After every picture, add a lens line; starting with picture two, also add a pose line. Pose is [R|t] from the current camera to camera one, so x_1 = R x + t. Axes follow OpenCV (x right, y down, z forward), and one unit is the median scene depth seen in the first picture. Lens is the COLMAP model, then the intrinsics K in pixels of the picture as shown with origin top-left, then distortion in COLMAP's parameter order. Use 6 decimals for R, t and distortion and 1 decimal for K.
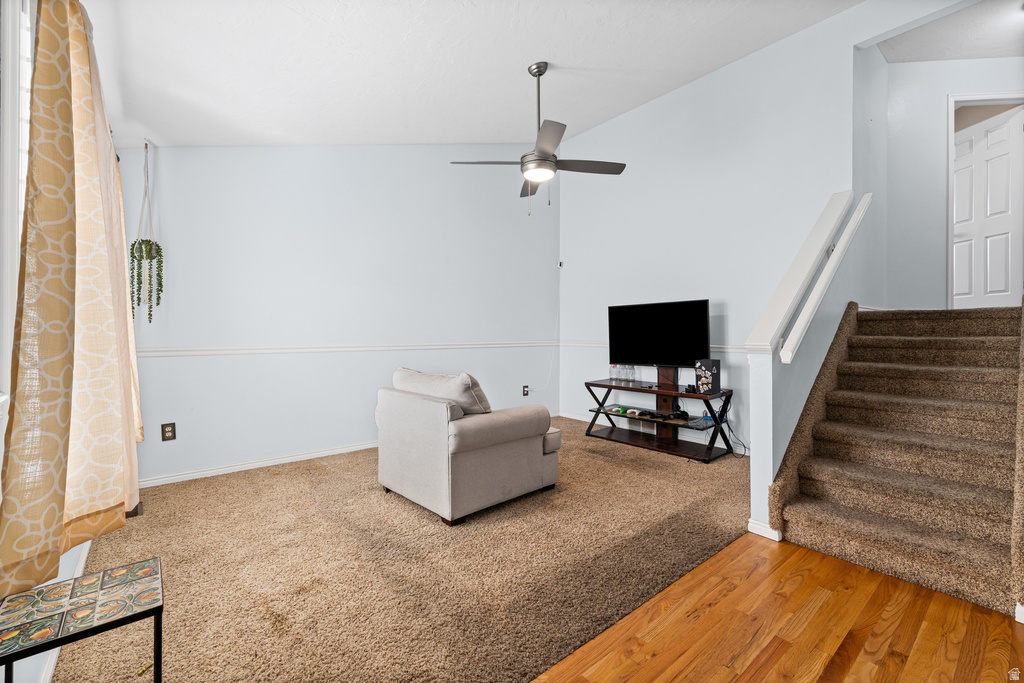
lens RADIAL K [[432.1, 0, 509.8], [0, 432.1, 334.1], [0, 0, 1]] dist [0.003231, 0.001120]
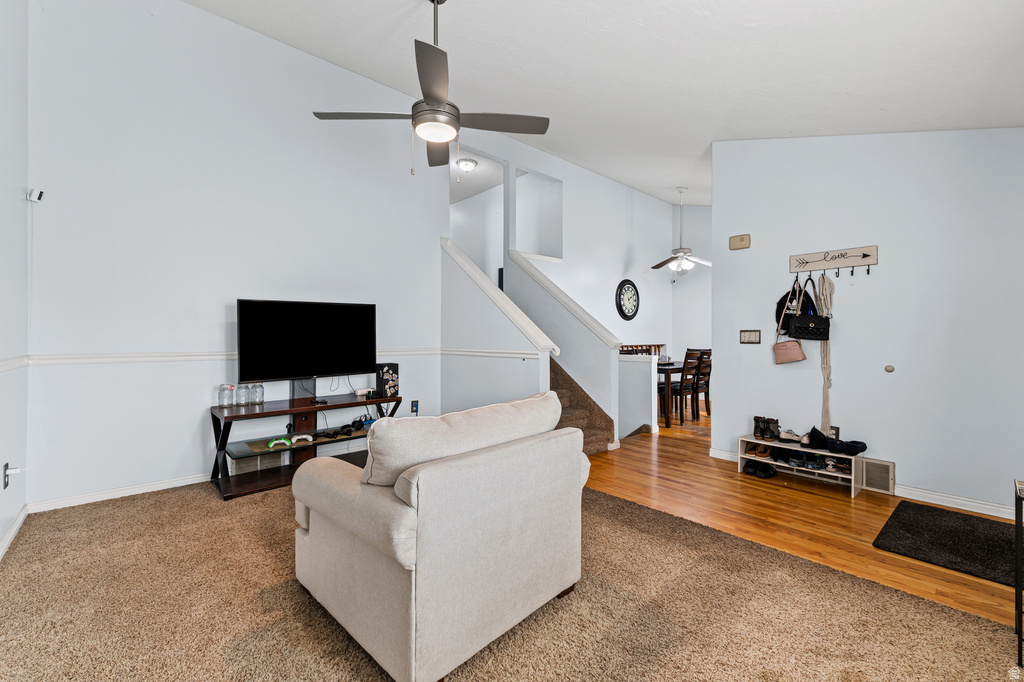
lens RADIAL K [[432.1, 0, 510.0], [0, 432.1, 340.7], [0, 0, 1]] dist [0.003231, 0.001120]
pose [[-0.037736, -0.002845, 0.999284, -0.475235], [0.010709, 0.999937, 0.003252, 0.003714], [-0.999230, 0.010824, -0.037703, 0.607642]]
